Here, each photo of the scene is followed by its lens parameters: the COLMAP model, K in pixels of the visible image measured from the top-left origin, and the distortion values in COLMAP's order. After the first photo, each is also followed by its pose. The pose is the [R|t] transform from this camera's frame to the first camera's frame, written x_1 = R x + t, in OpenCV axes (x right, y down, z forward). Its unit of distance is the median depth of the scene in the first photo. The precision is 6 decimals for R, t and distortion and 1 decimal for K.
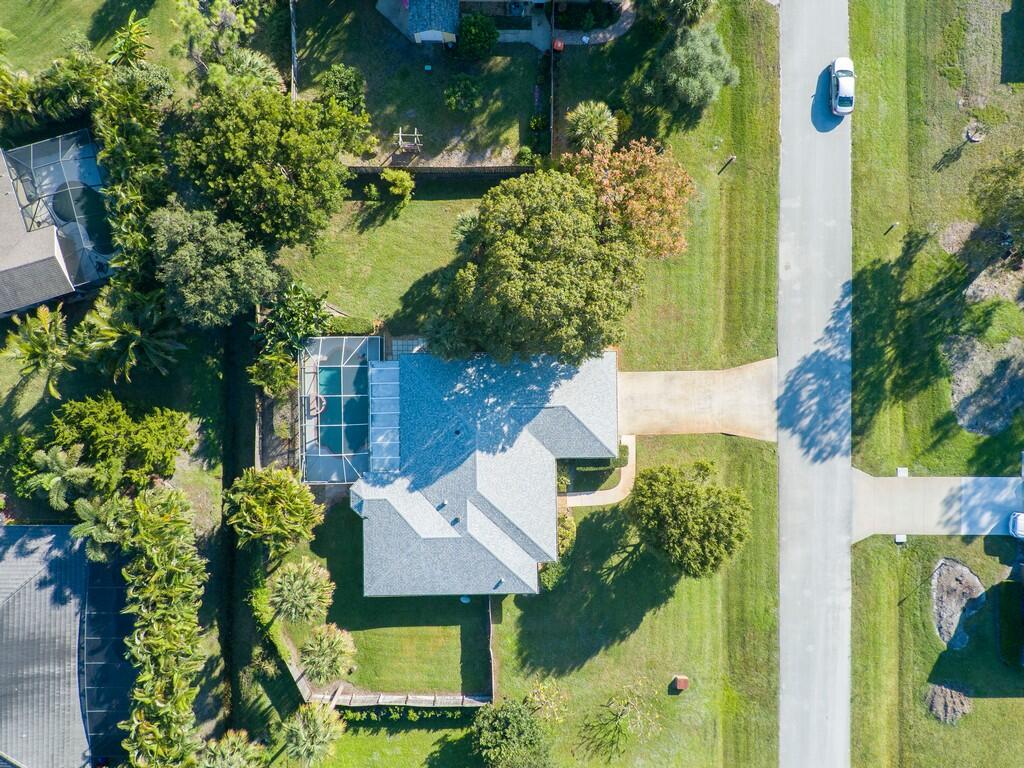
lens RADIAL K [[776.6, 0, 512.9], [0, 776.6, 385.2], [0, 0, 1]] dist [0.117752, -0.190820]
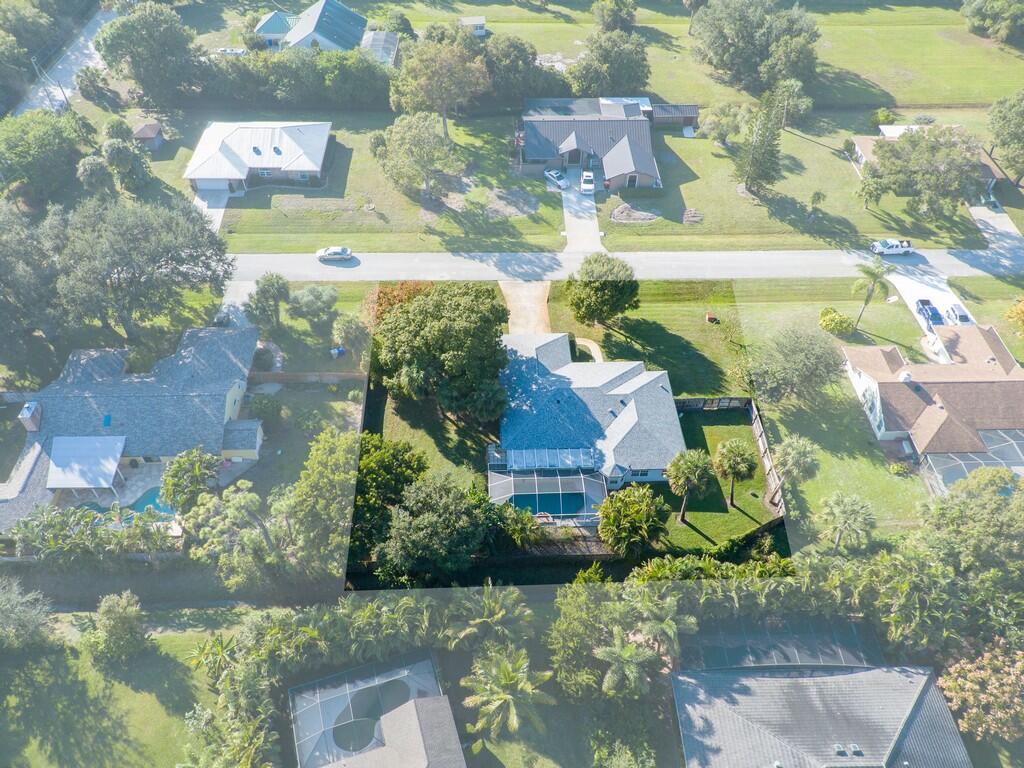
lens RADIAL K [[776.6, 0, 512.9], [0, 776.6, 385.2], [0, 0, 1]] dist [0.117752, -0.190820]
pose [[-0.029640, -0.736542, 0.675742, -0.966599], [0.999428, -0.010819, 0.032046, -0.063248], [-0.016293, 0.676305, 0.736442, -0.031521]]
